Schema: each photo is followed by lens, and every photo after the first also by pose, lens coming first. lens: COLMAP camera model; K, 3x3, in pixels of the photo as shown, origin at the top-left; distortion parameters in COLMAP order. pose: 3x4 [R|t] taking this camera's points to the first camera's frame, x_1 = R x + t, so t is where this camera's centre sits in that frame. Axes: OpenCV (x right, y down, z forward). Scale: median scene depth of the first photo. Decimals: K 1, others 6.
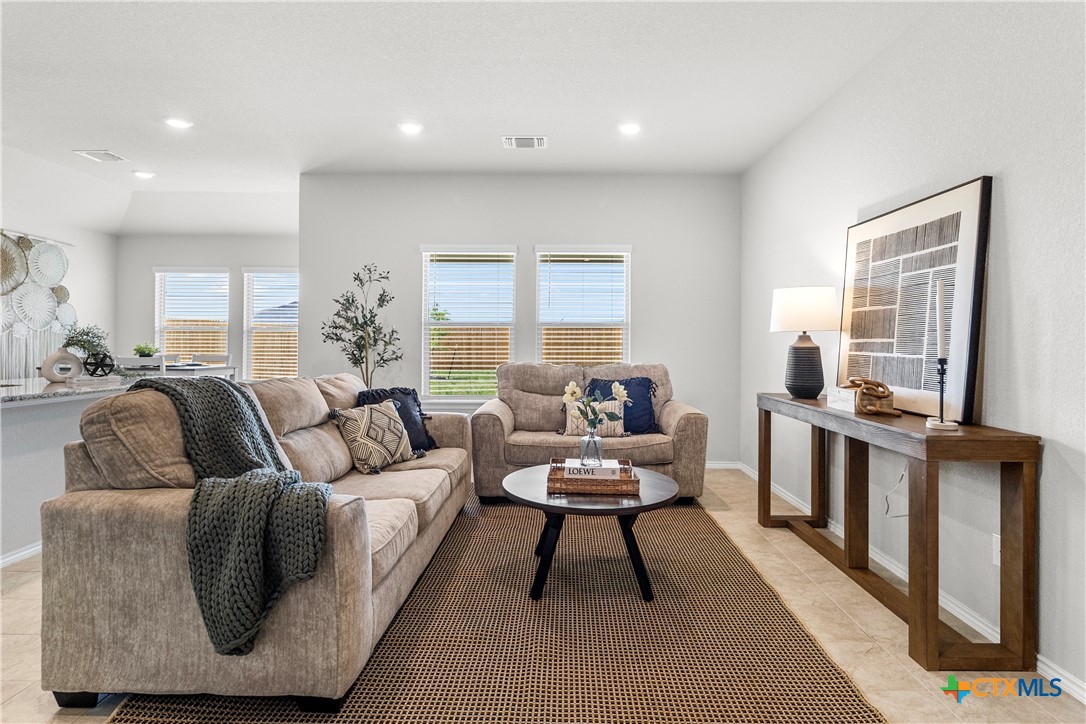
lens RADIAL K [[560.4, 0, 552.3], [0, 560.4, 339.1], [0, 0, 1]] dist [0.004127, 0.000129]
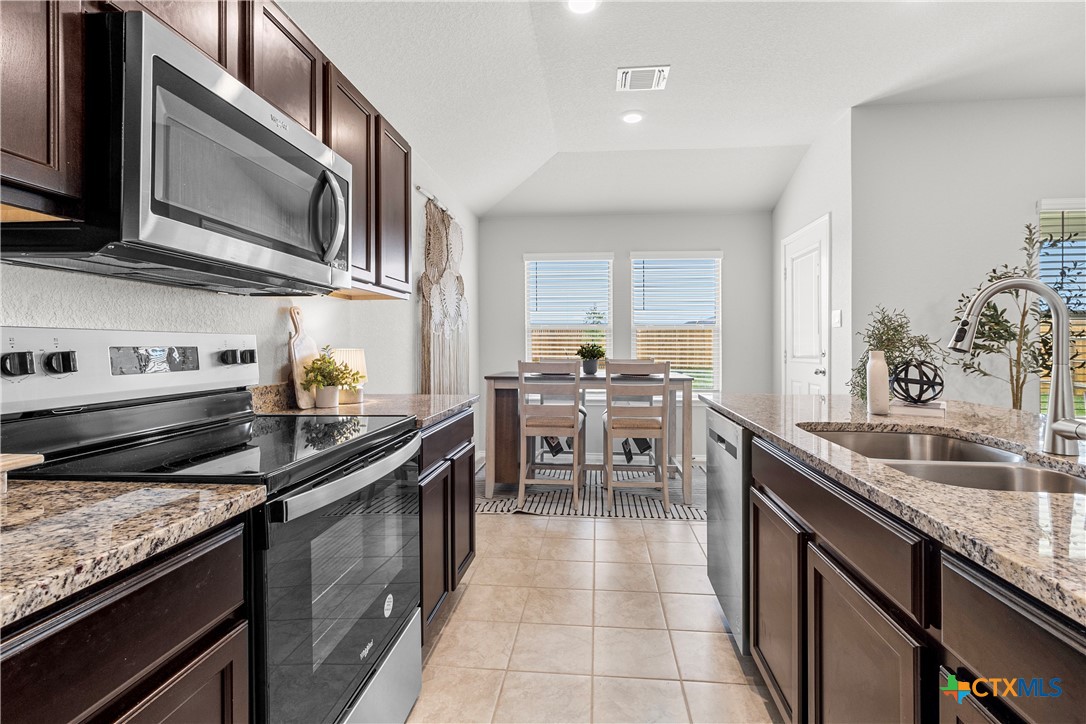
lens RADIAL K [[500.9, 0, 560.6], [0, 500.9, 345.5], [0, 0, 1]] dist [0.000267, -0.000023]
pose [[0.997686, -0.002062, -0.067963, -0.992521], [0.002820, 0.999935, 0.011063, 0.000924], [0.067936, -0.011229, 0.997626, 0.415545]]
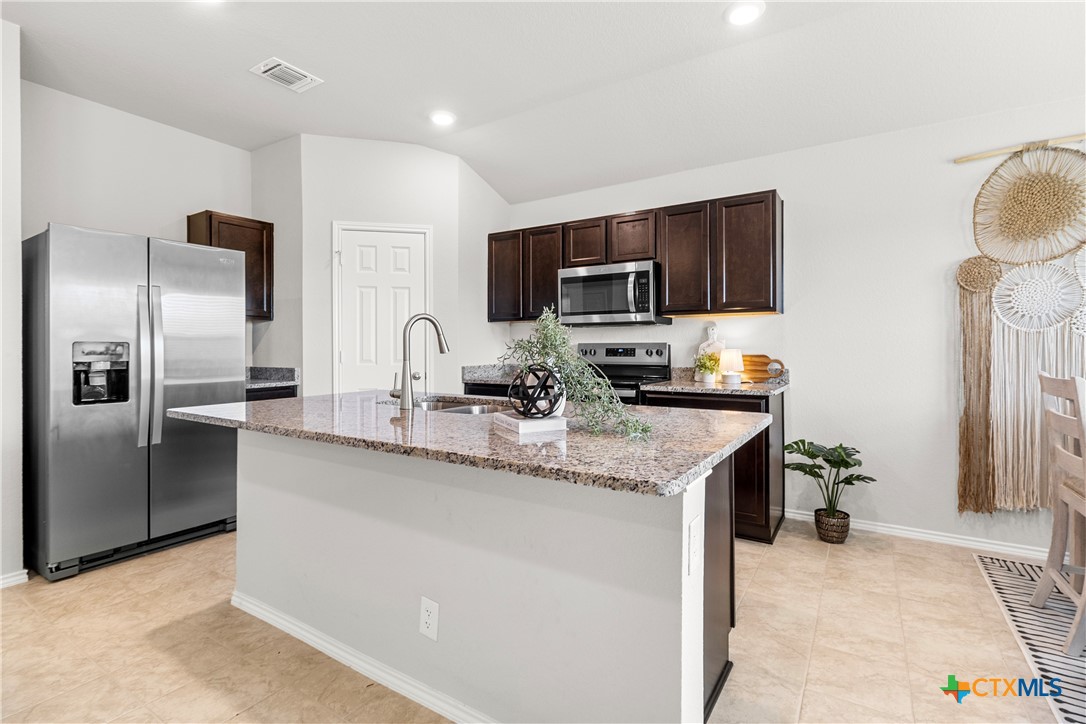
lens RADIAL K [[500.9, 0, 563.5], [0, 500.9, 348.4], [0, 0, 1]] dist [0.000267, -0.000023]
pose [[-0.519186, 0.002184, -0.854658, -0.401942], [0.012341, 0.999912, -0.004942, 0.008381], [0.854572, -0.013113, -0.519167, 1.105365]]
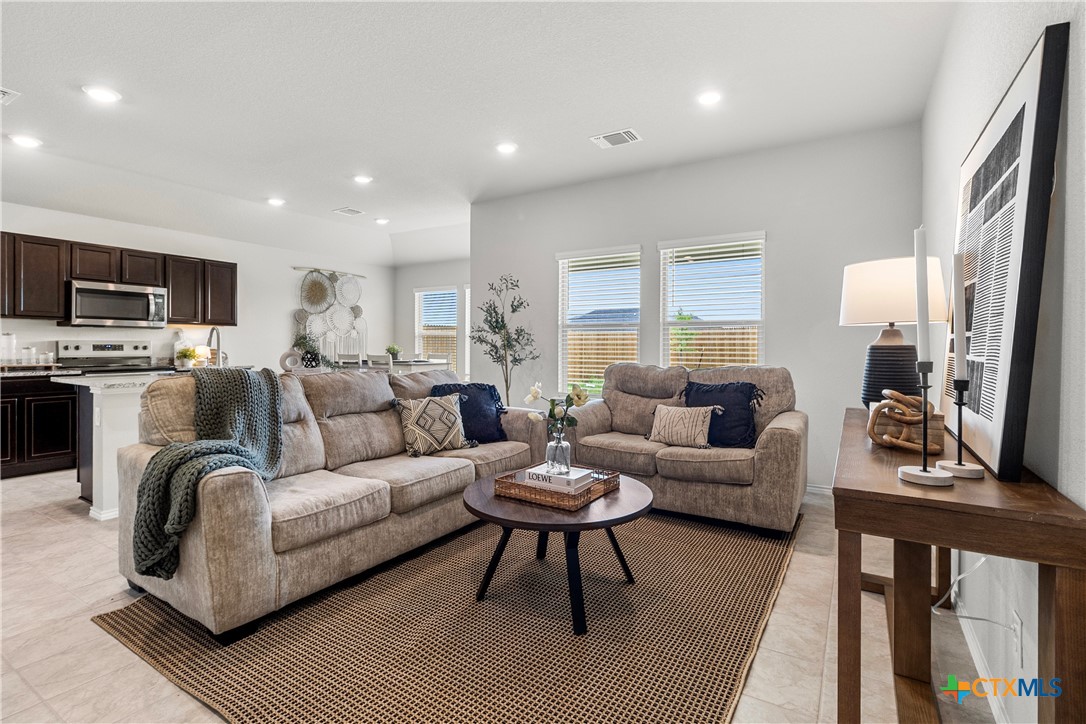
lens RADIAL K [[515.2, 0, 546.9], [0, 515.2, 343.8], [0, 0, 1]] dist [0.004288, 0.000632]
pose [[0.855218, -0.003827, -0.518254, 0.336175], [0.005478, 0.999984, 0.001655, 0.006259], [0.518239, -0.004254, 0.855225, 0.174328]]
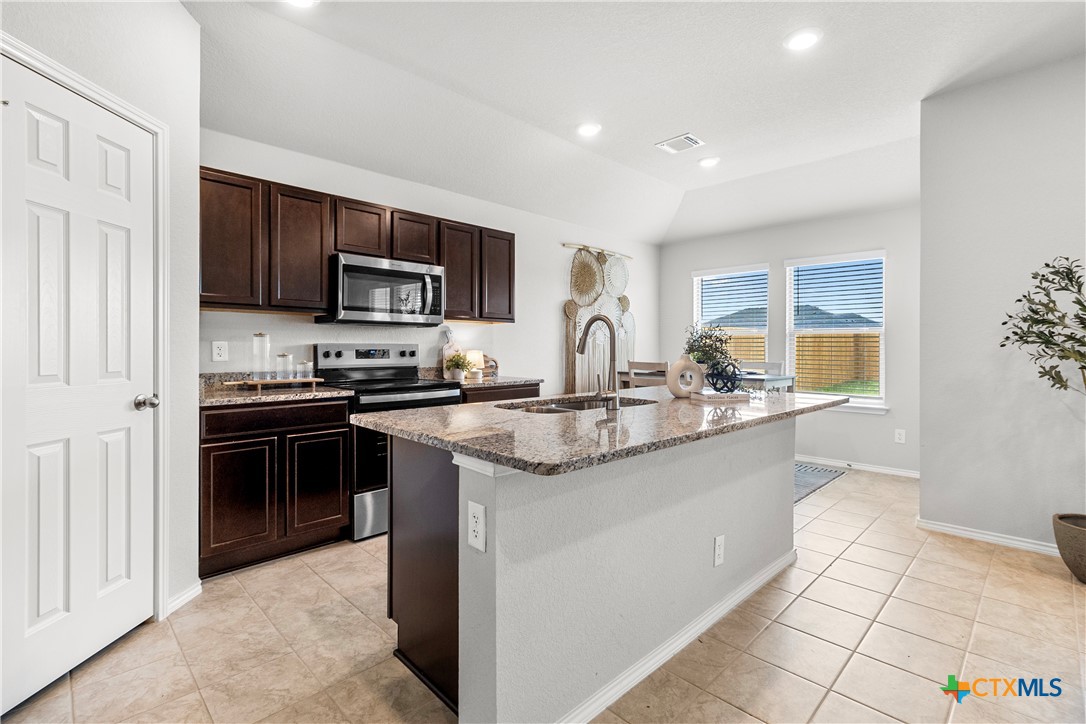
lens RADIAL K [[500.9, 0, 546.1], [0, 500.9, 346.1], [0, 0, 1]] dist [0.000267, -0.000023]
pose [[0.708294, -0.005167, -0.705898, -0.438516], [0.008813, 0.999960, 0.001523, -0.000297], [0.705862, -0.007299, 0.708312, 0.306511]]
